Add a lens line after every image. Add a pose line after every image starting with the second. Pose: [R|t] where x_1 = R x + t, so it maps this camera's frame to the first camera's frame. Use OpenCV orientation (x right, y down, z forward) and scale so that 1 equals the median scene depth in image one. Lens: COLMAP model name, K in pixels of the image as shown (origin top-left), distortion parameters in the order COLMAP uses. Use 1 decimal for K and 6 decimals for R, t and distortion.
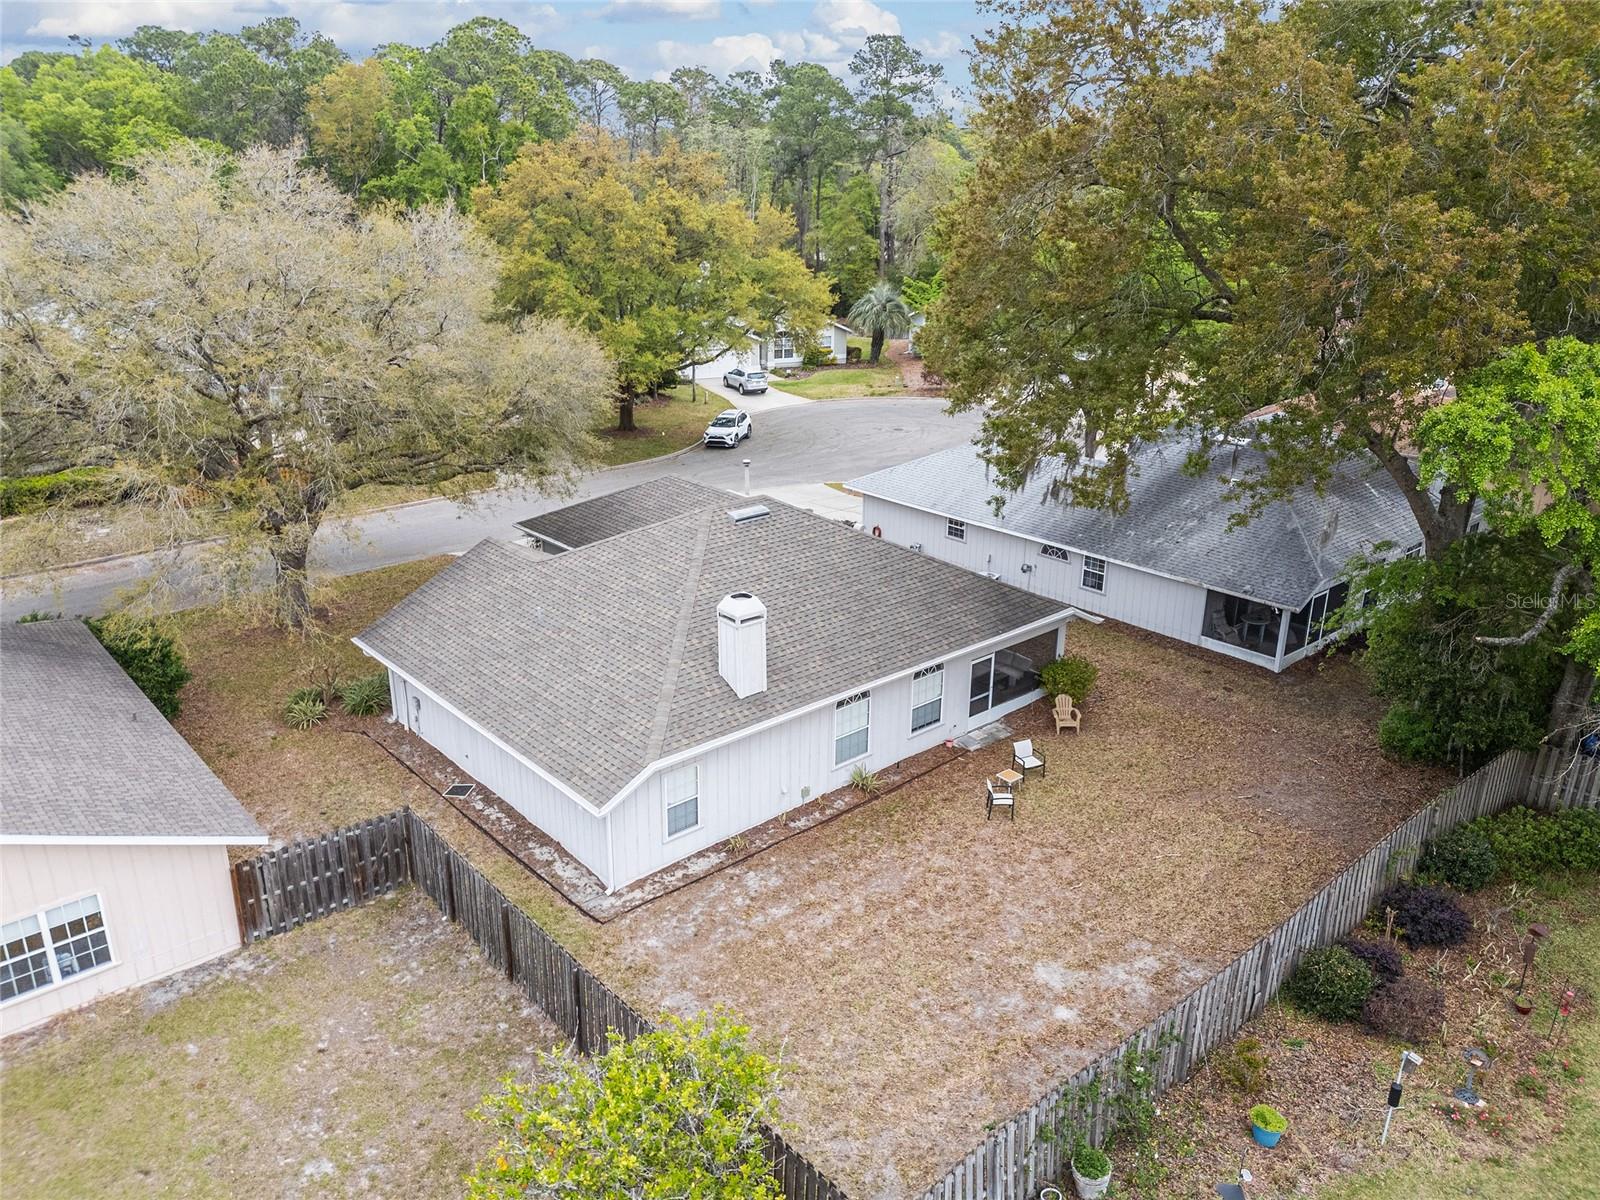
lens RADIAL K [[1173.3, 0, 800.0], [0, 1173.3, 600.0], [0, 0, 1]] dist [0.072748, -0.075437]
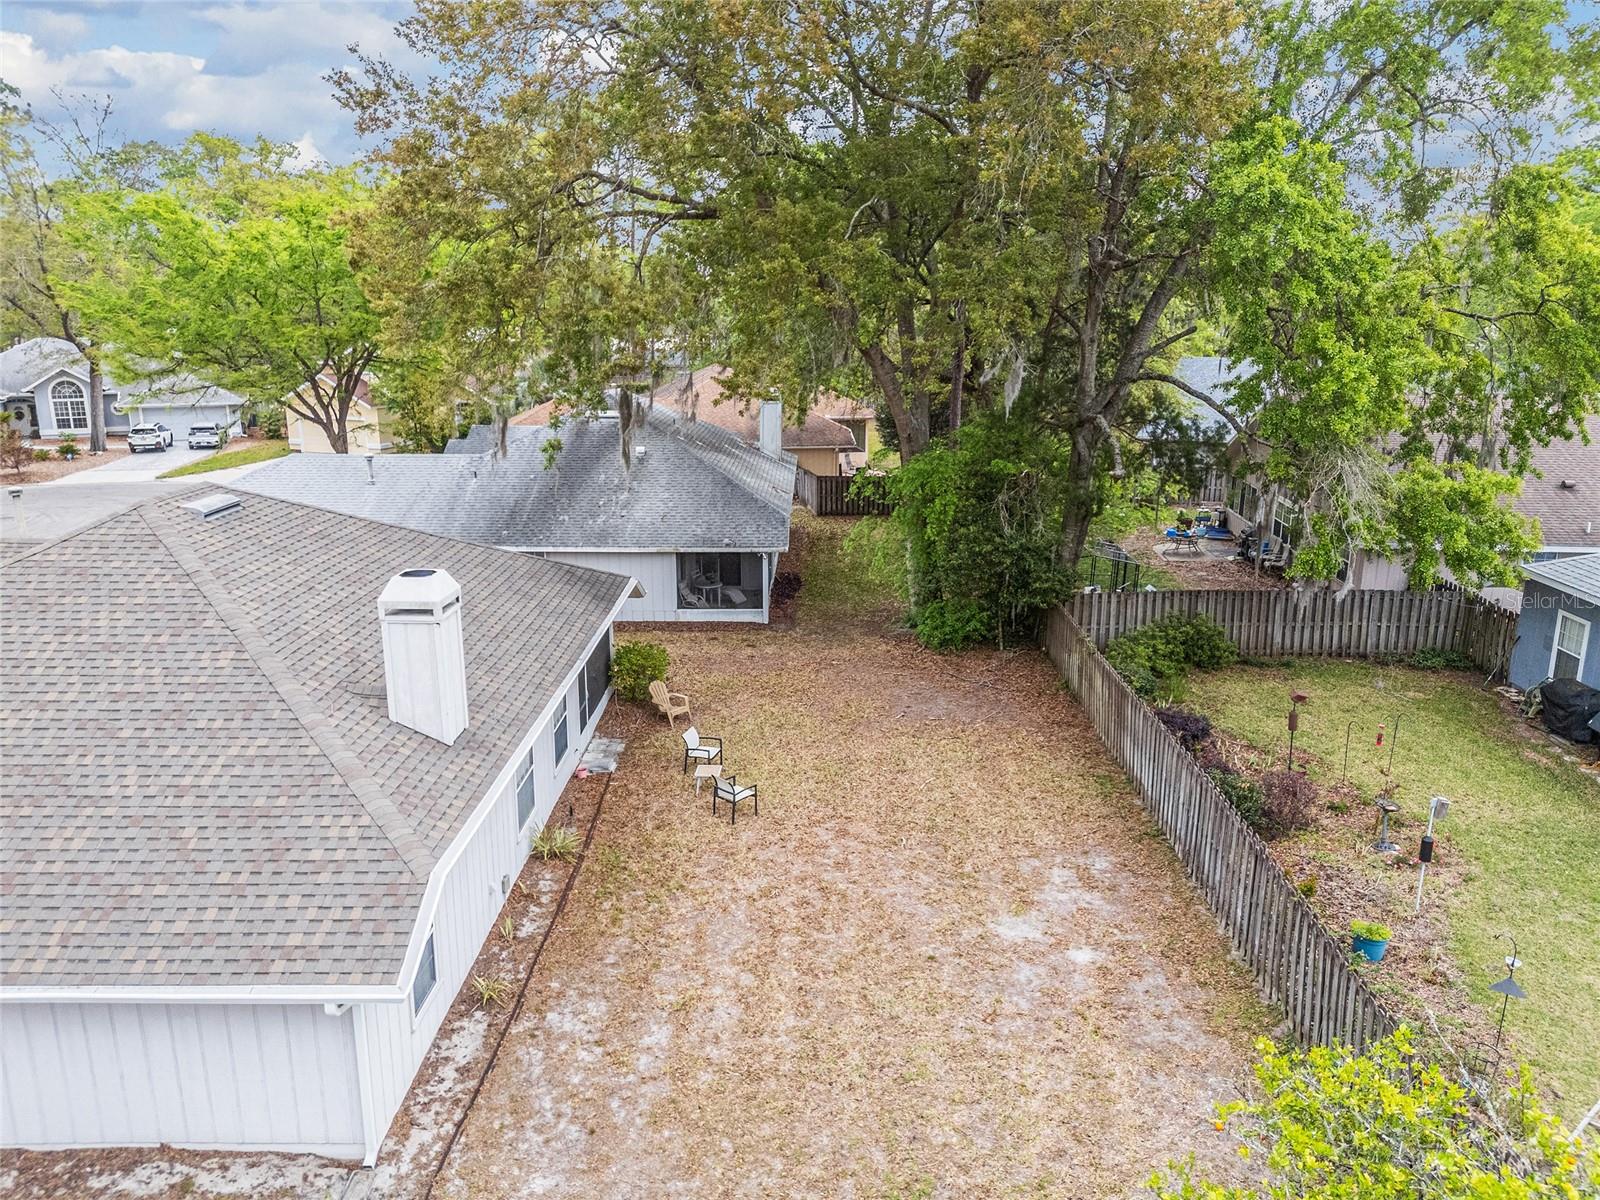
lens RADIAL K [[1173.3, 0, 800.0], [0, 1173.3, 600.0], [0, 0, 1]] dist [0.072748, -0.075437]
pose [[0.681150, -0.198019, 0.704857, -0.323590], [0.265198, 0.964084, 0.014567, 0.049653], [-0.682426, 0.177005, 0.709200, 0.424044]]
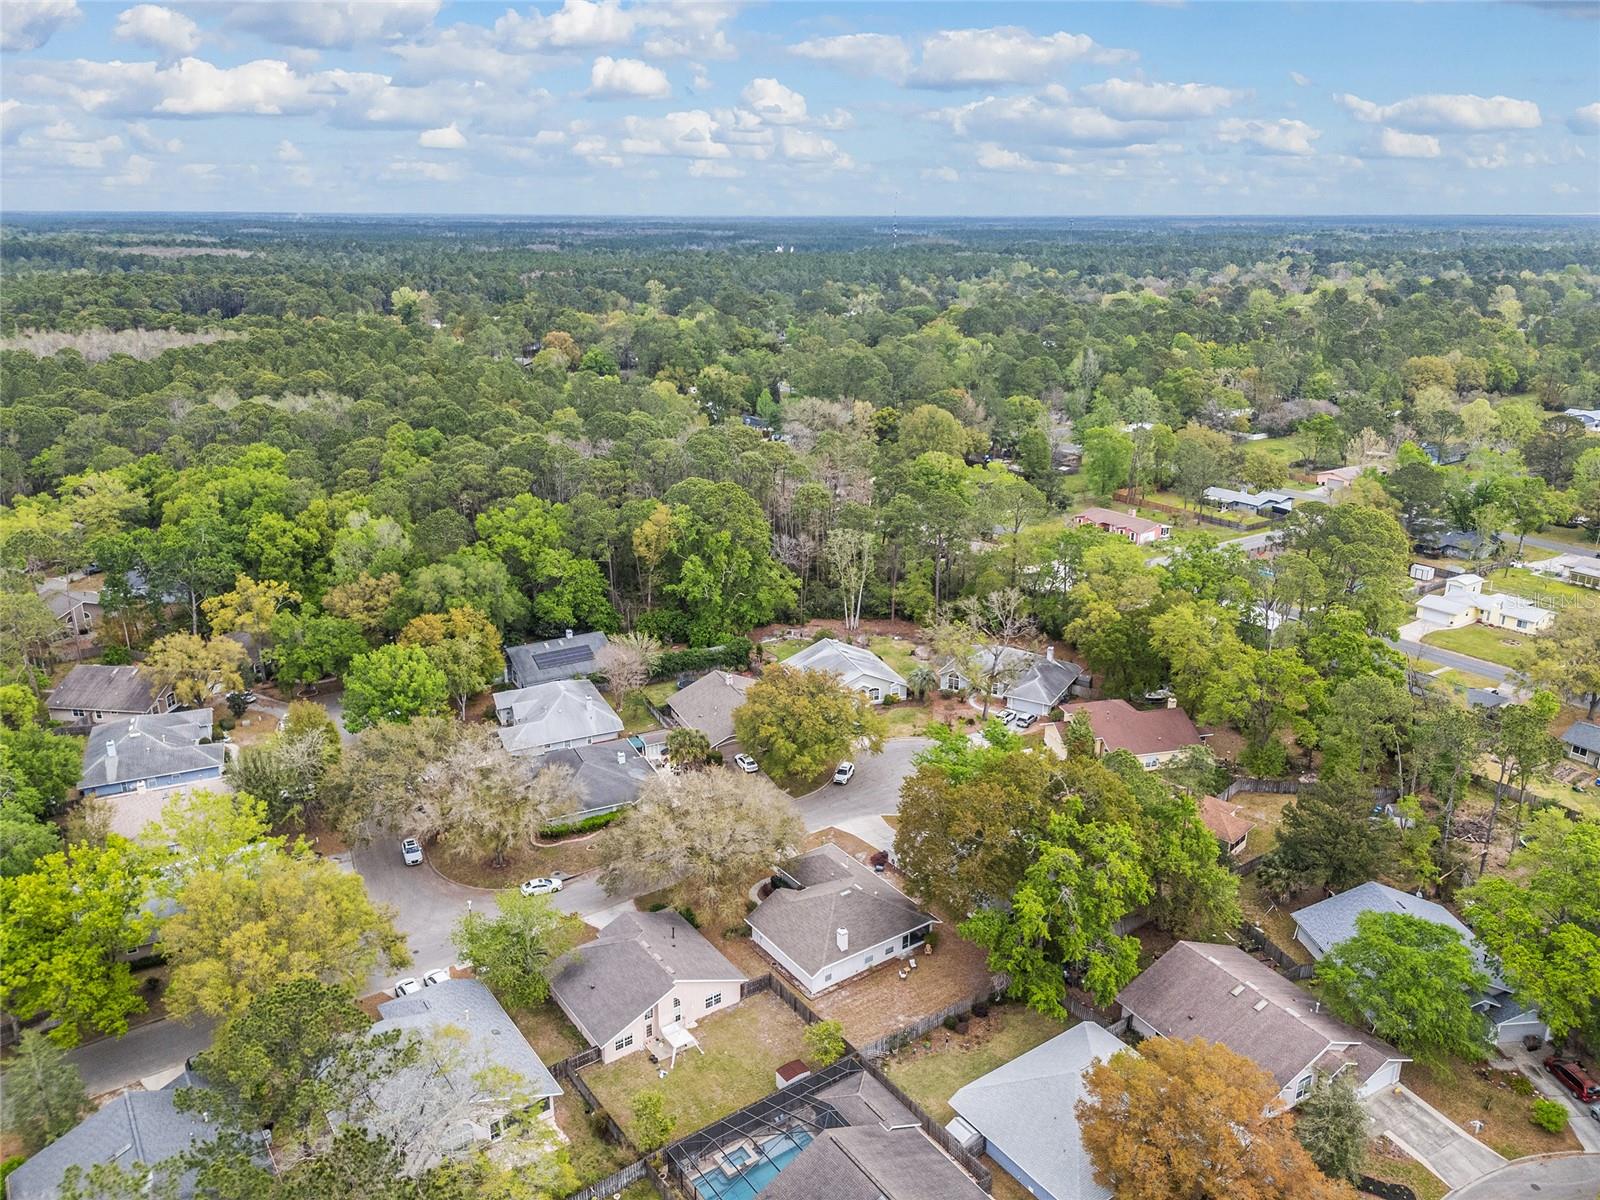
lens RADIAL K [[1173.3, 0, 800.0], [0, 1173.3, 600.0], [0, 0, 1]] dist [0.072748, -0.075437]
pose [[0.994443, 0.033054, -0.099952, 0.188899], [-0.036333, 0.998854, -0.031159, -1.067106], [0.098807, 0.034617, 0.994504, -3.410387]]
